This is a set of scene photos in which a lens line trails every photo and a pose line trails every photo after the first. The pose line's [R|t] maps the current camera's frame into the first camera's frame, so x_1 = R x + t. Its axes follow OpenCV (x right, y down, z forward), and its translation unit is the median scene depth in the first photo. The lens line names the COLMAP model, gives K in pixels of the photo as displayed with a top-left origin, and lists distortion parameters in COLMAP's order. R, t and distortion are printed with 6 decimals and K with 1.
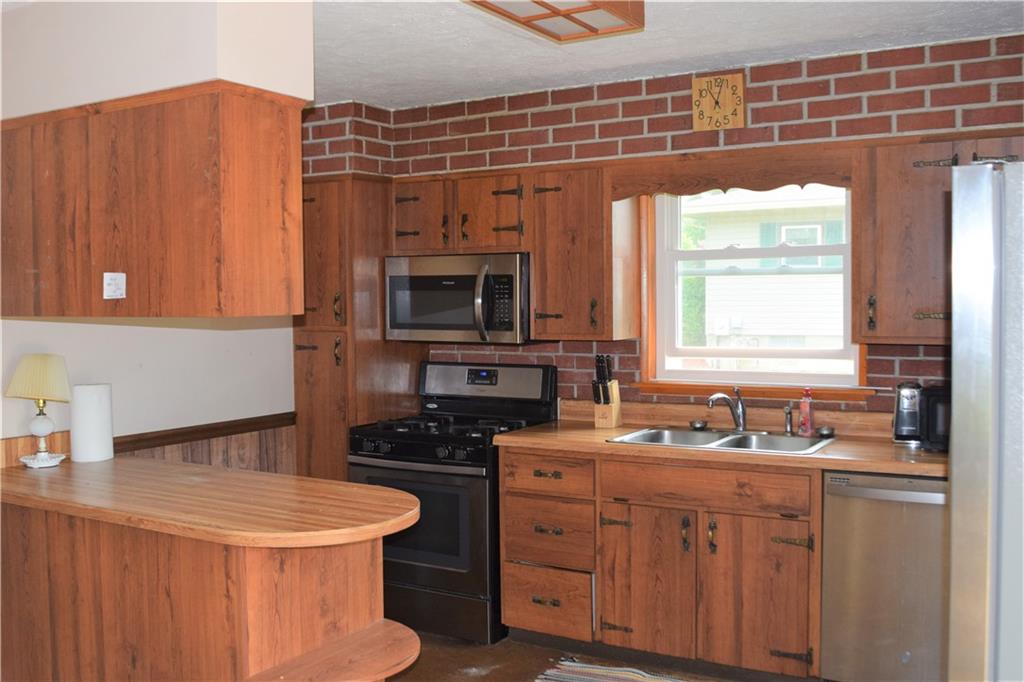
lens RADIAL K [[1008.1, 0, 526.1], [0, 1008.1, 339.6], [0, 0, 1]] dist [-0.072437, 0.030304]
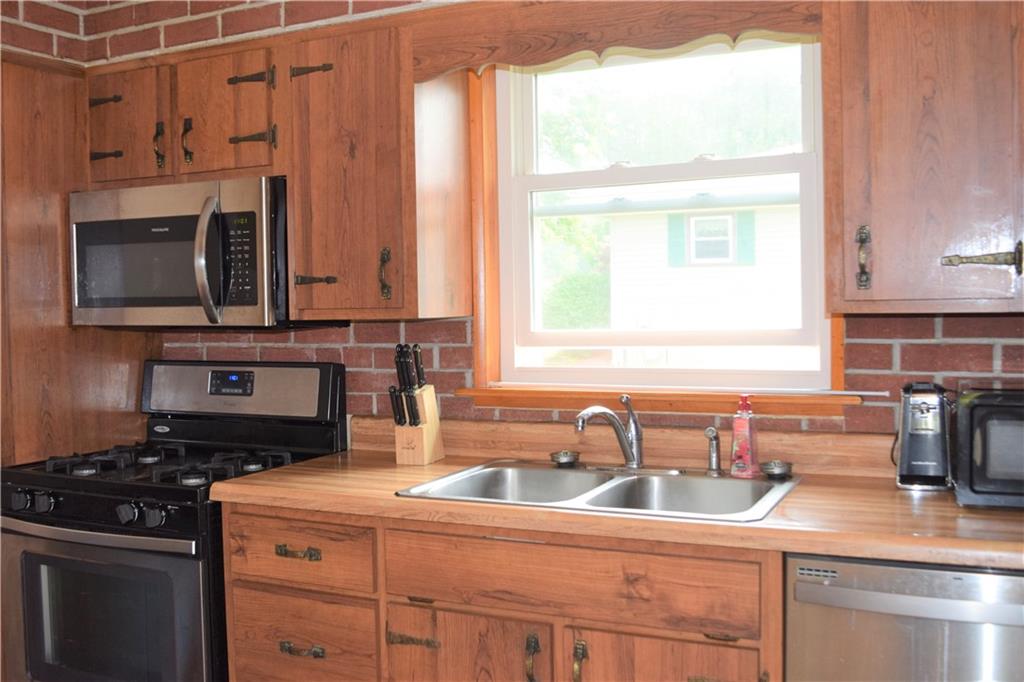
lens RADIAL K [[1008.1, 0, 526.1], [0, 1008.1, 339.6], [0, 0, 1]] dist [-0.072437, 0.030304]
pose [[0.996133, -0.010681, 0.087203, 0.097720], [0.011074, 0.999931, -0.004028, 0.016379], [-0.087154, 0.004978, 0.996182, 0.406997]]
